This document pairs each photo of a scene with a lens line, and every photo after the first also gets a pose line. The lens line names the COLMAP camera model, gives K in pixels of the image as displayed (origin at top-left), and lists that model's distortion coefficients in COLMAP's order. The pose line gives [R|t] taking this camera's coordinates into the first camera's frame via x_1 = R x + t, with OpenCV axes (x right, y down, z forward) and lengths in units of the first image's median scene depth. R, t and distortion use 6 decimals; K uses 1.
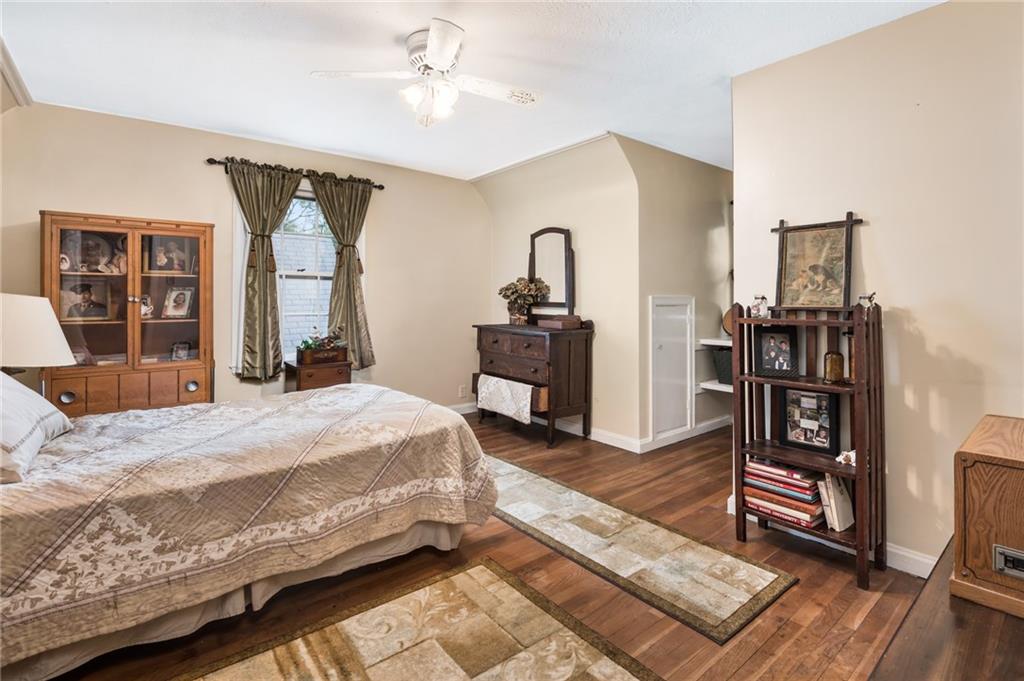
lens RADIAL K [[484.9, 0, 503.9], [0, 484.9, 294.4], [0, 0, 1]] dist [-0.013243, 0.000862]
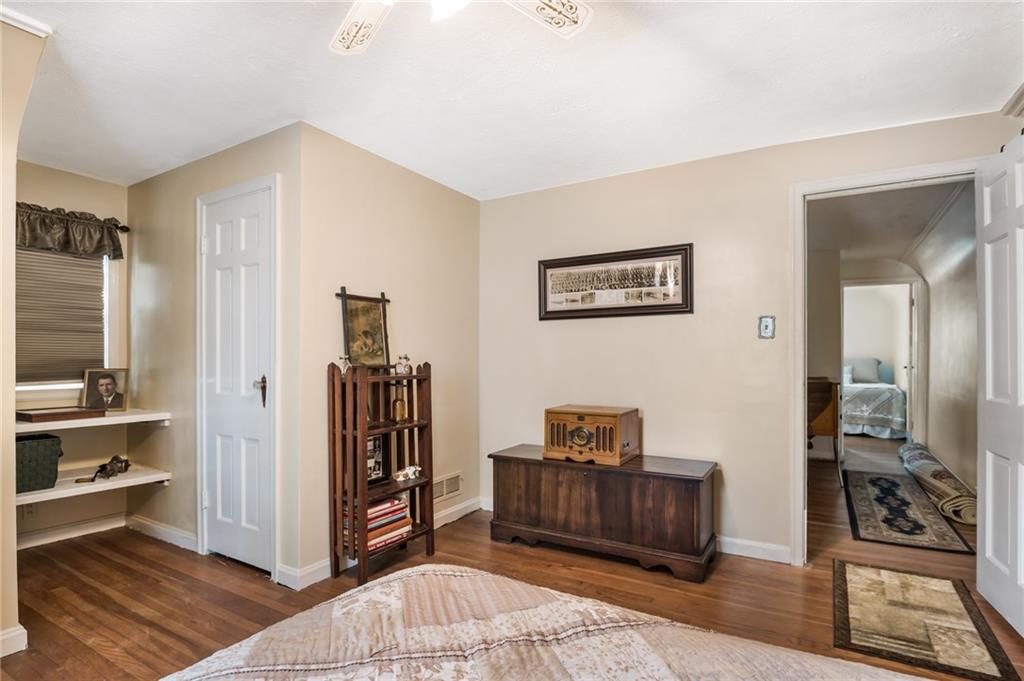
lens RADIAL K [[528.2, 0, 503.8], [0, 528.2, 357.3], [0, 0, 1]] dist [-0.019310, -0.000426]
pose [[-0.334370, -0.000395, 0.942442, -0.718604], [-0.002749, 0.999996, -0.000556, 0.005353], [-0.942438, -0.002777, -0.334370, 1.128532]]
